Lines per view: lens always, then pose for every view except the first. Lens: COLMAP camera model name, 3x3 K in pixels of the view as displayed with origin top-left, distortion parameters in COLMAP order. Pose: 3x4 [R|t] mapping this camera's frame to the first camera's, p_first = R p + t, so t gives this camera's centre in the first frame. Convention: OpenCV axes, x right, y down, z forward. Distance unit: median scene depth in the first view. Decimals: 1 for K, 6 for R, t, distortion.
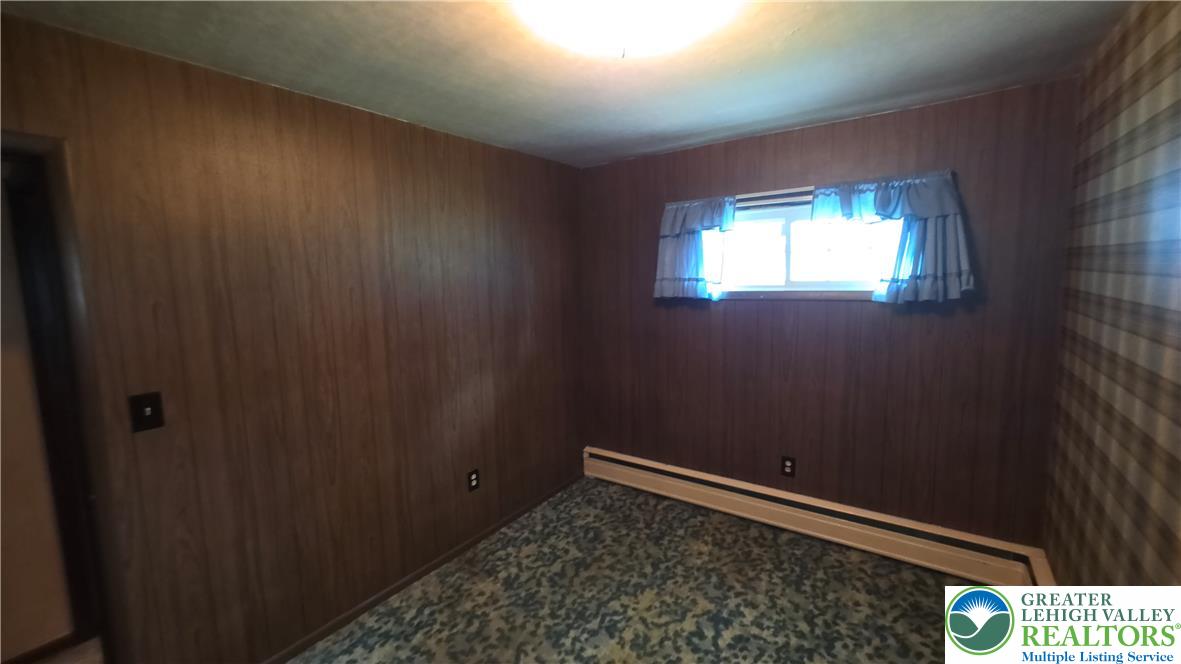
lens RADIAL K [[468.5, 0, 590.4], [0, 468.5, 320.1], [0, 0, 1]] dist [-0.008351, -0.000106]
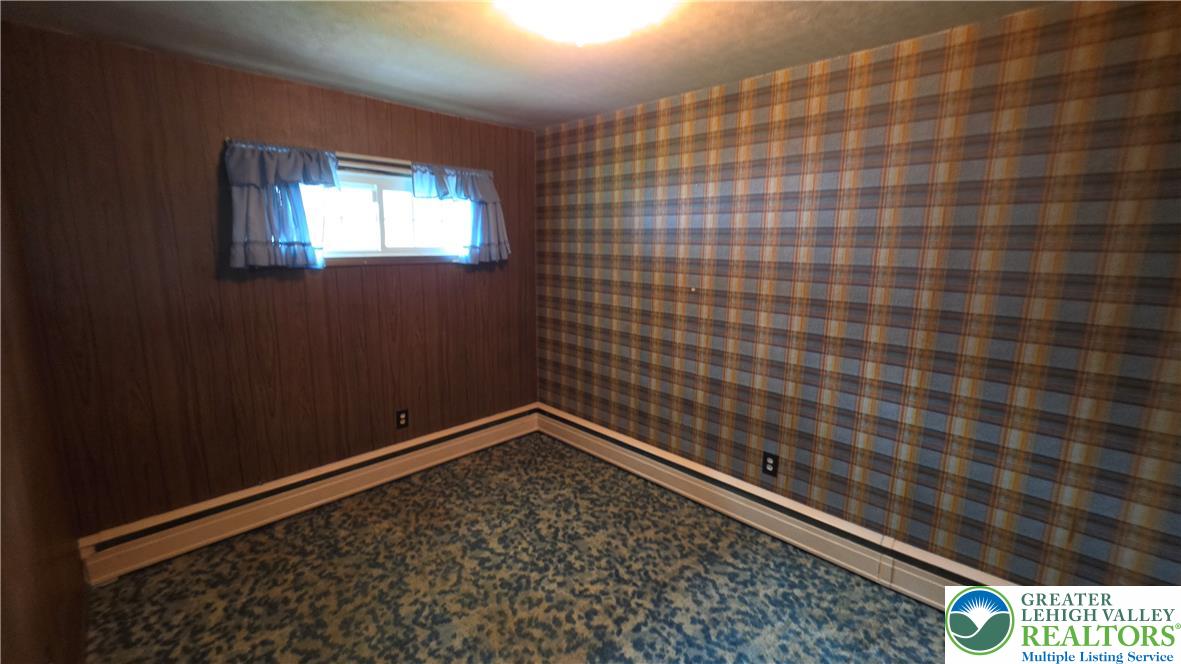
lens RADIAL K [[468.5, 0, 590.4], [0, 468.5, 320.1], [0, 0, 1]] dist [-0.008351, -0.000106]
pose [[0.165058, -0.139784, 0.976328, -0.649654], [0.073980, 0.988872, 0.129073, -0.027728], [-0.983505, 0.050924, 0.173562, 0.446817]]
